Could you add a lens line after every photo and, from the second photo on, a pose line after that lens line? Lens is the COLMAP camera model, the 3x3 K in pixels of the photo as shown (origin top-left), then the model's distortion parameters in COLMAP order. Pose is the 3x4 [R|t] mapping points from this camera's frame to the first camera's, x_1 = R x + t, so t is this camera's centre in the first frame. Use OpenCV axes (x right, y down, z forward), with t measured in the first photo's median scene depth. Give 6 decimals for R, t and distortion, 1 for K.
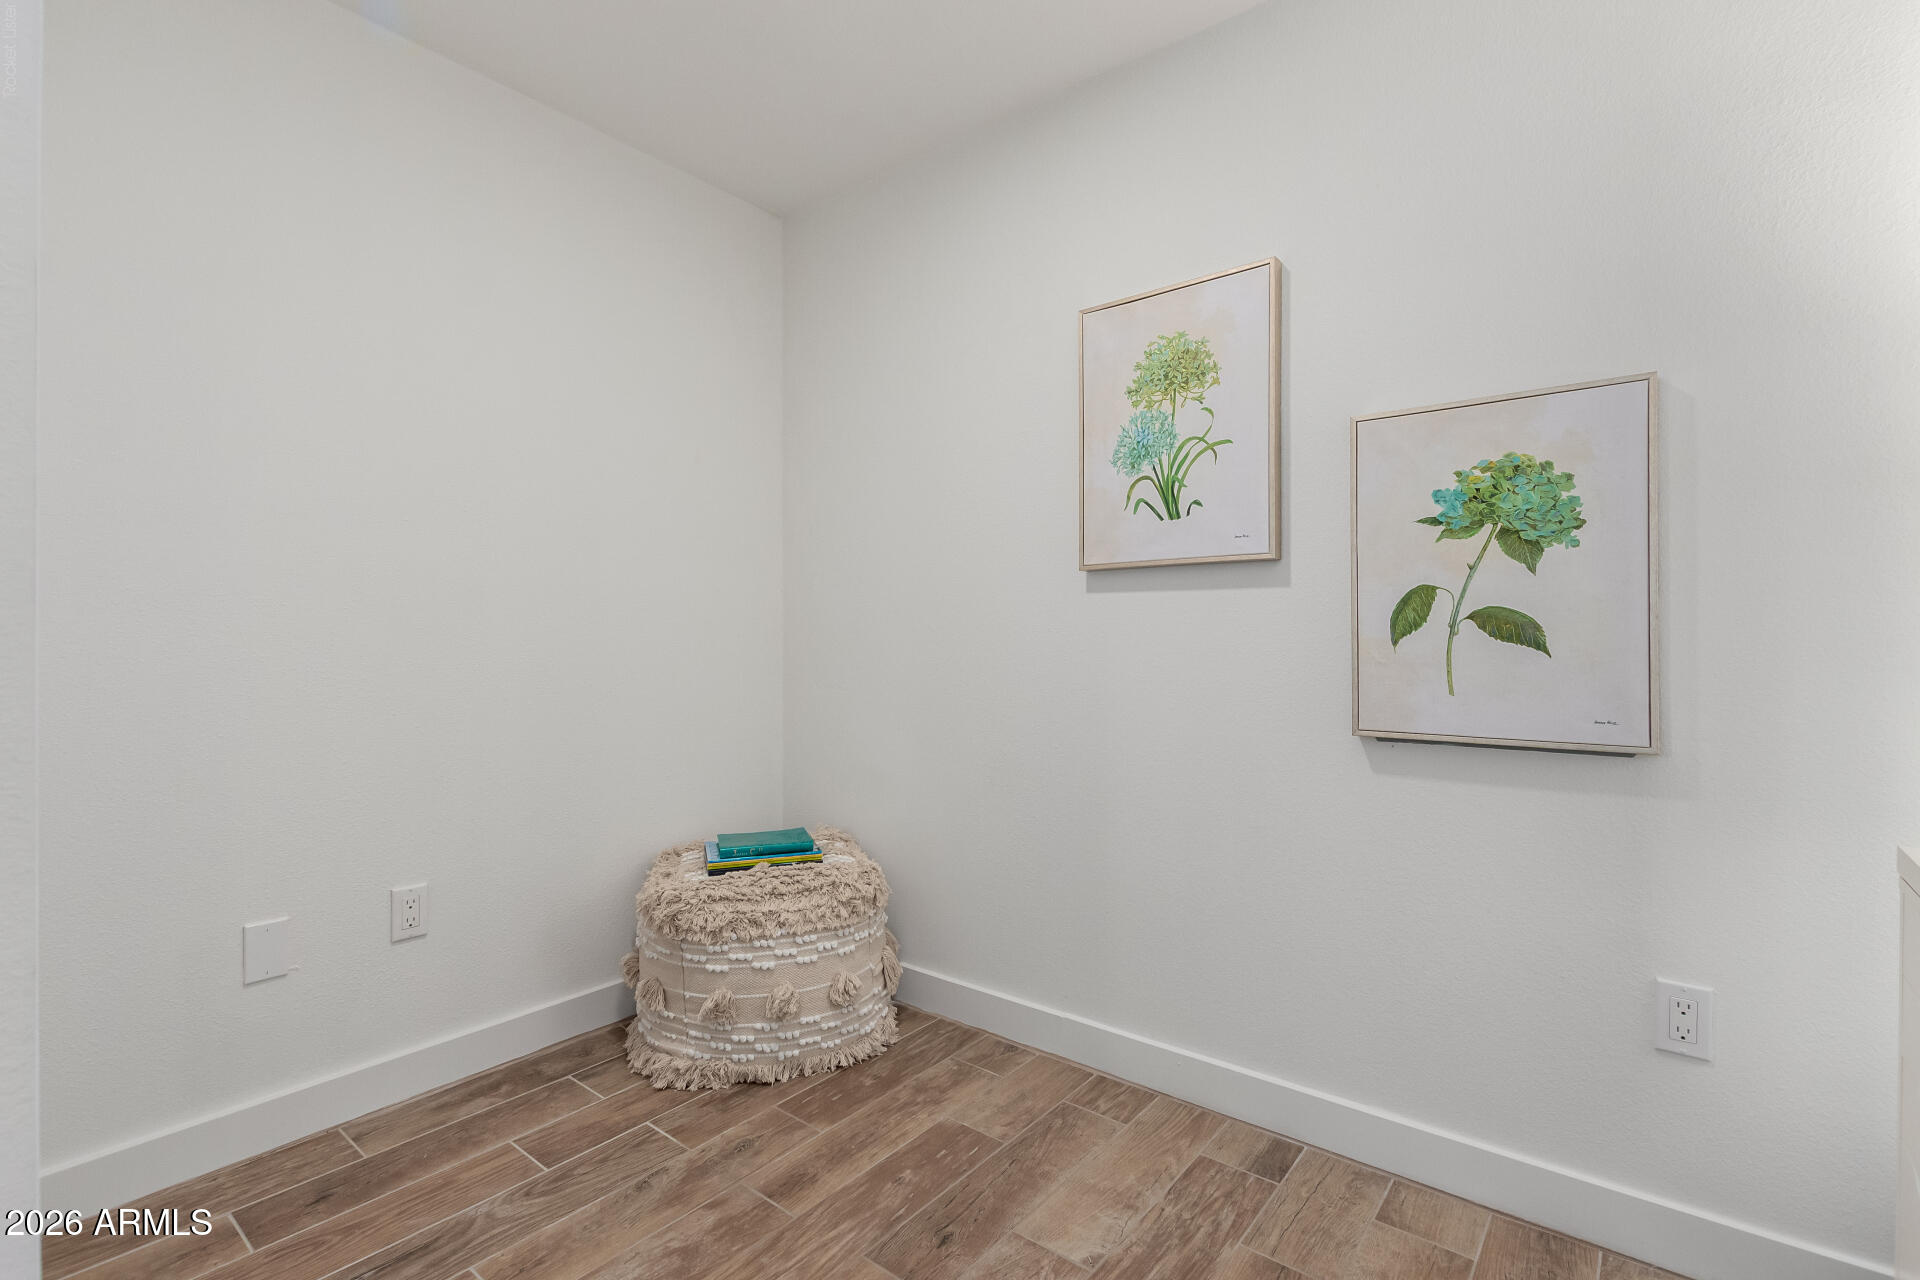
lens RADIAL K [[874.1, 0, 954.0], [0, 874.1, 640.9], [0, 0, 1]] dist [0.004595, -0.000800]
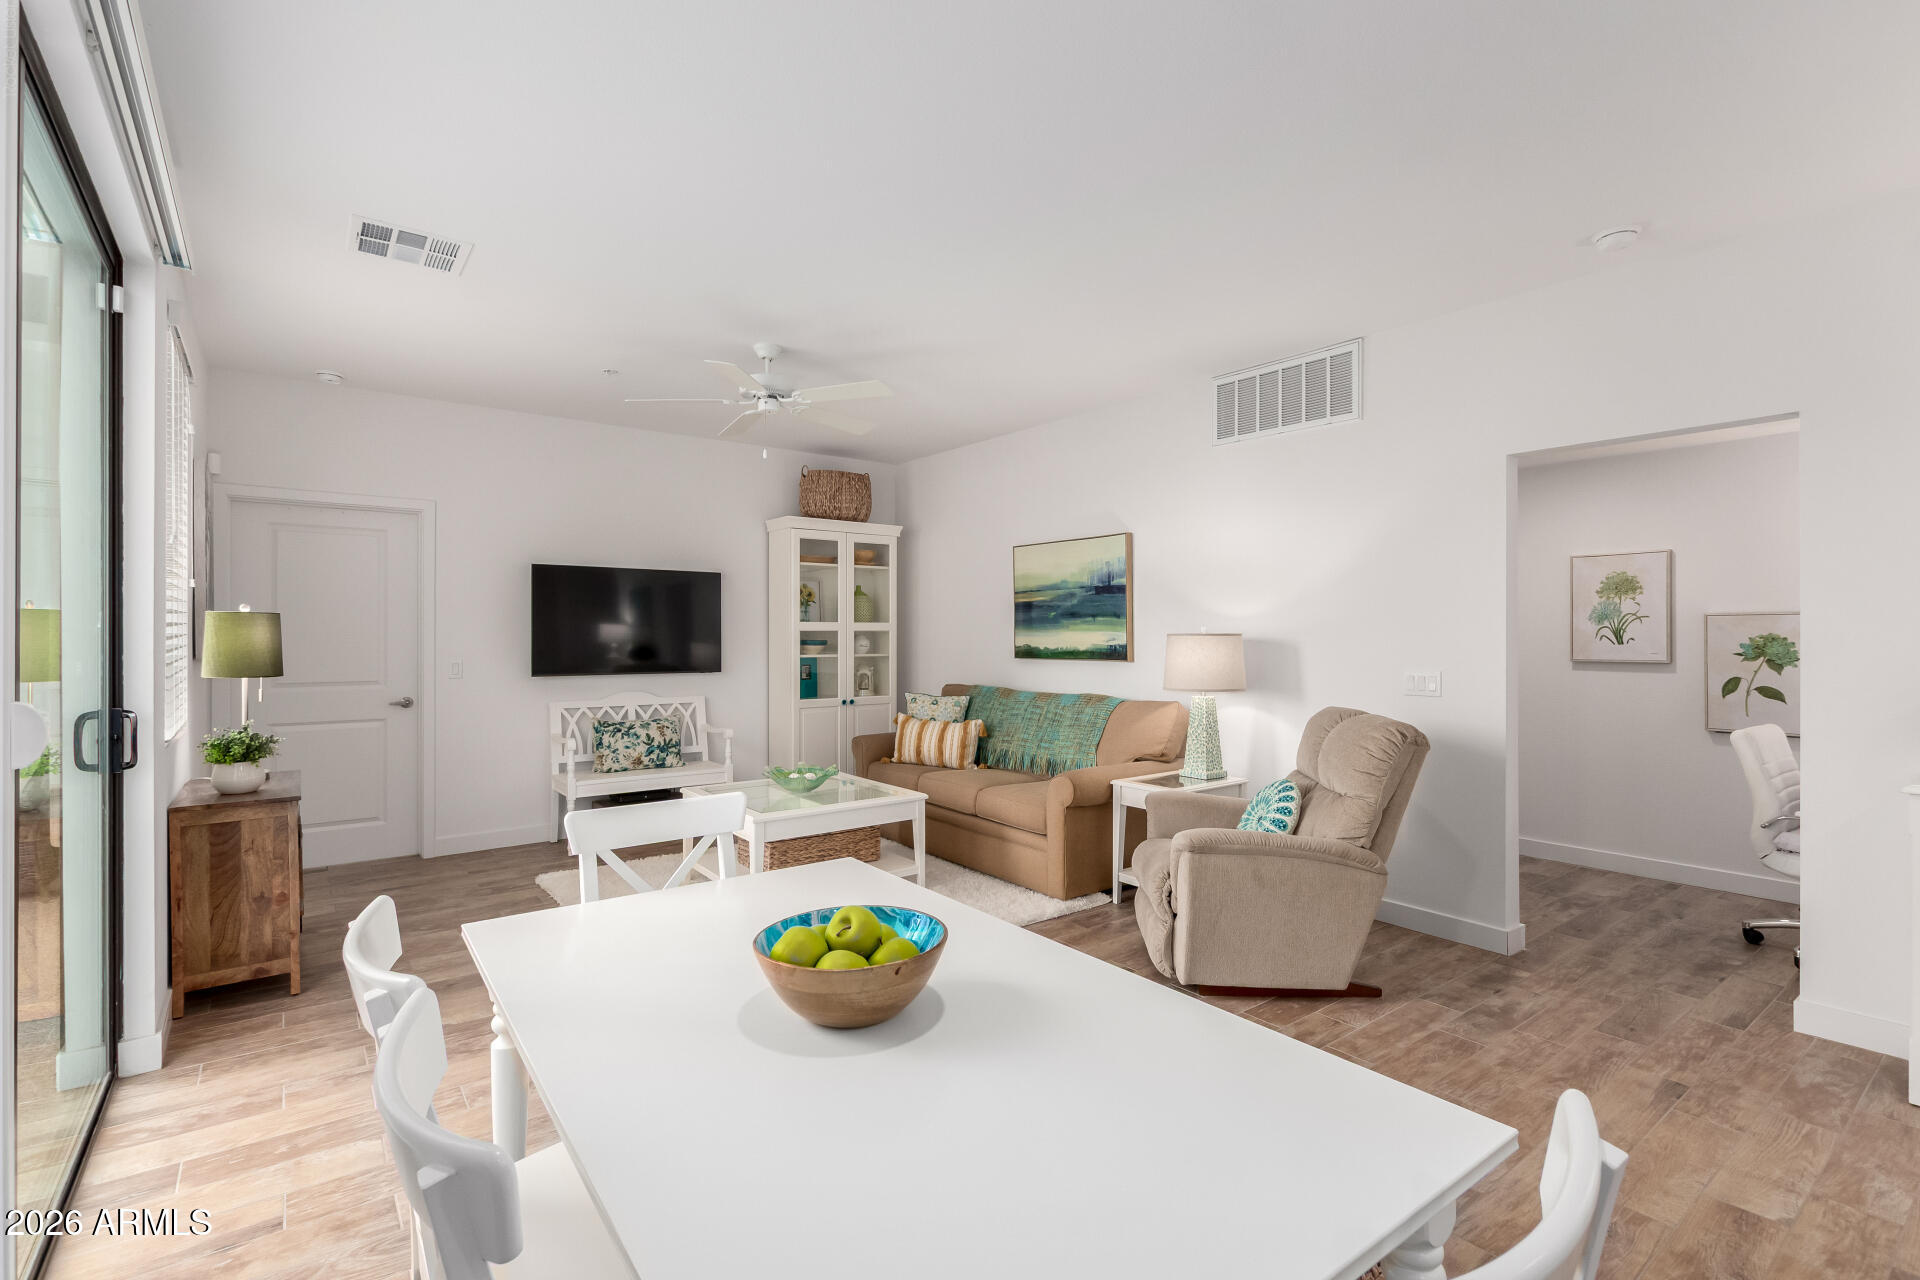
lens RADIAL K [[874.1, 0, 957.9], [0, 874.1, 639.7], [0, 0, 1]] dist [0.004595, -0.000800]
pose [[0.963093, -0.001023, -0.269166, -0.982012], [0.000115, 0.999994, -0.003391, -0.155031], [0.269168, 0.003235, 0.963088, -2.108705]]
